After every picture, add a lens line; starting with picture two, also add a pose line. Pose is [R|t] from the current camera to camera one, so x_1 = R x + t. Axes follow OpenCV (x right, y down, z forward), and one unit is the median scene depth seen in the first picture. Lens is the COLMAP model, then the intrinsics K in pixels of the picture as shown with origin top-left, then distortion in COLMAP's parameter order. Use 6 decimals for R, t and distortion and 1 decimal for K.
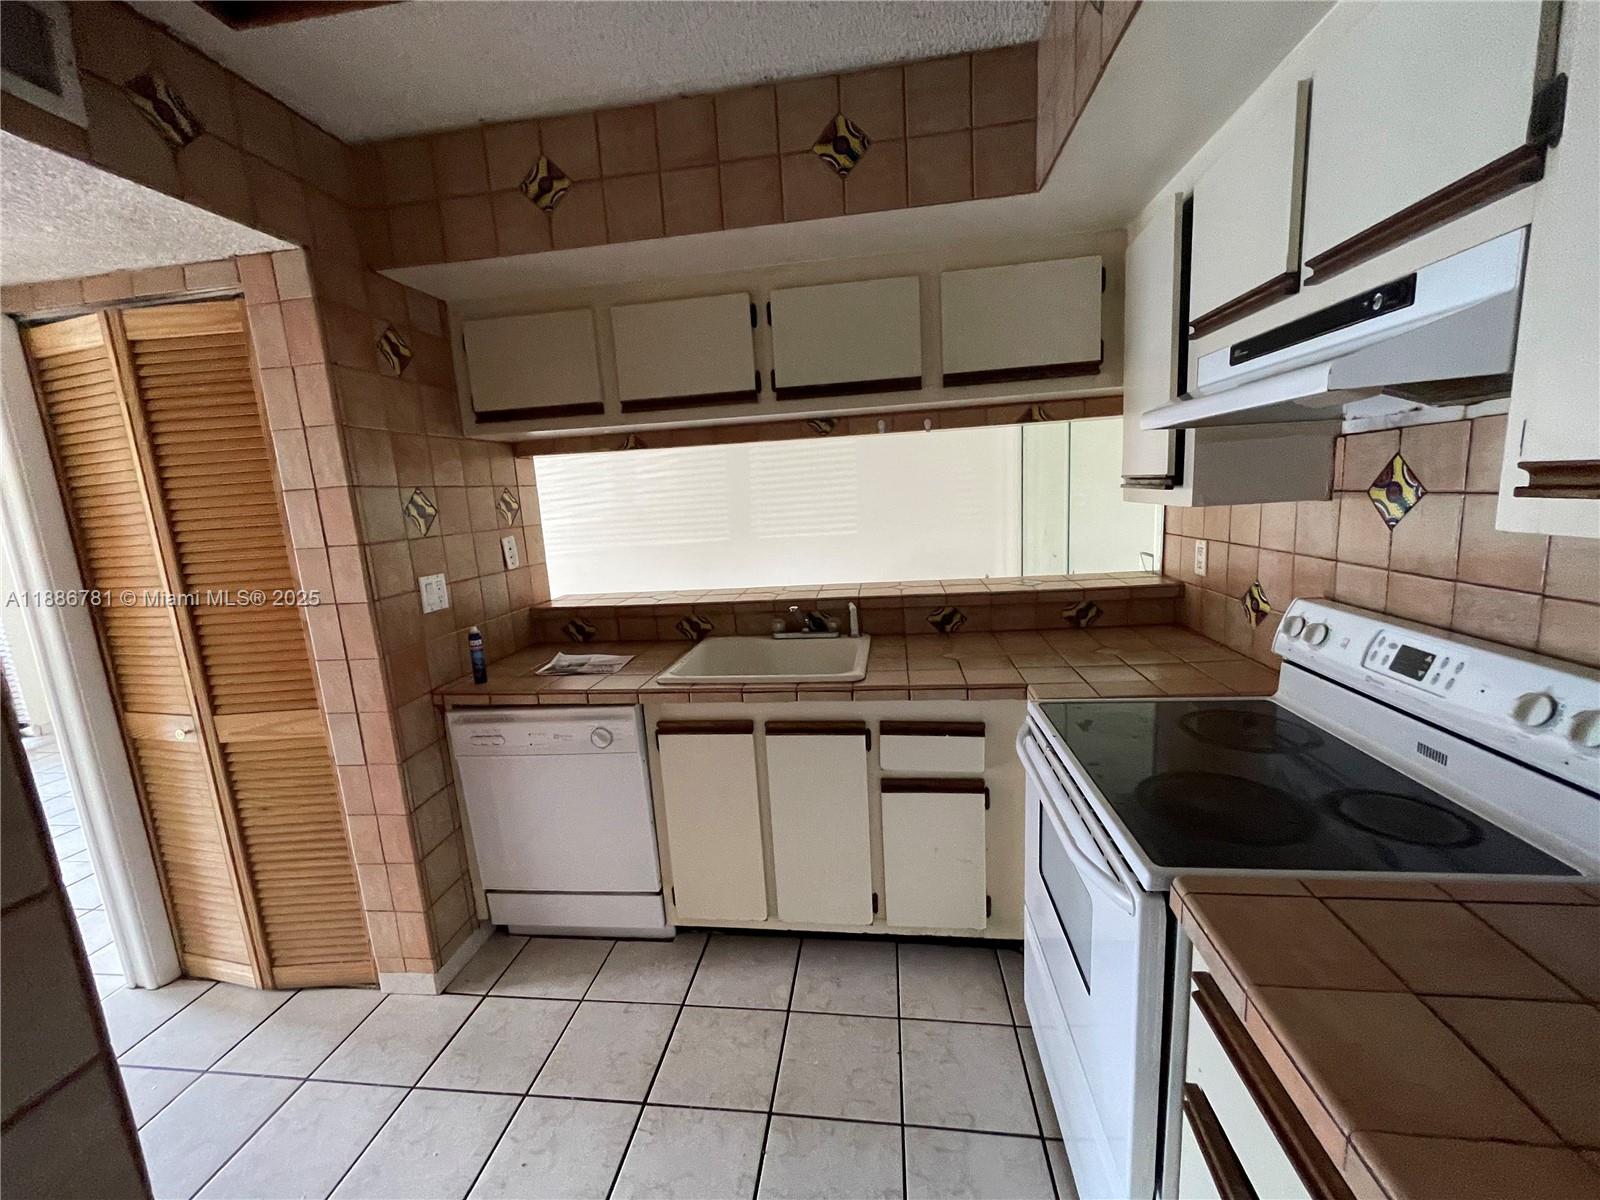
lens RADIAL K [[647.1, 0, 796.7], [0, 647.1, 602.9], [0, 0, 1]] dist [-0.003811, -0.000229]
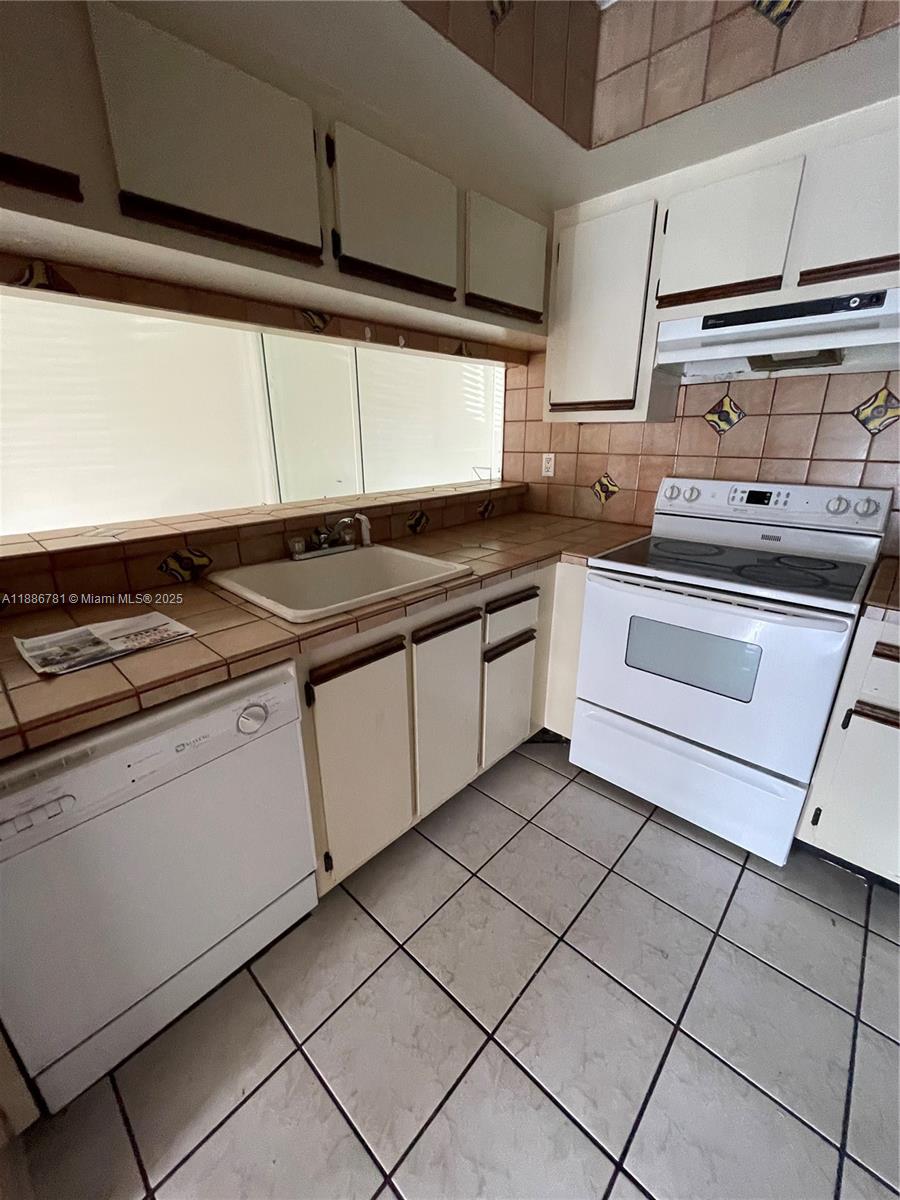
lens RADIAL K [[485.3, 0, 445.2], [0, 485.3, 599.4], [0, 0, 1]] dist [-0.003811, -0.000229]
pose [[0.580963, -0.211449, 0.785984, -0.581649], [0.110504, 0.977215, 0.181215, 0.010494], [-0.806394, -0.018424, 0.591092, 0.538465]]
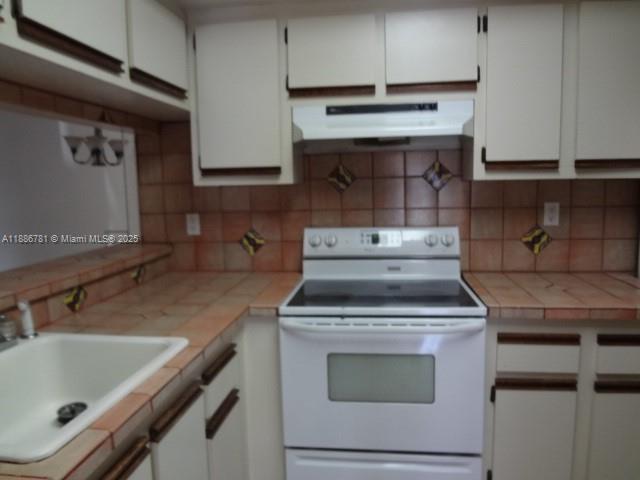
lens RADIAL K [[476.5, 0, 320.0], [0, 476.5, 240.0], [0, 0, 1]] dist [-0.042967, -0.000083]
pose [[-0.002219, -0.055821, 0.998438, -0.626246], [0.195426, 0.979165, 0.055177, -0.037649], [-0.980716, 0.195243, 0.008736, 0.747191]]
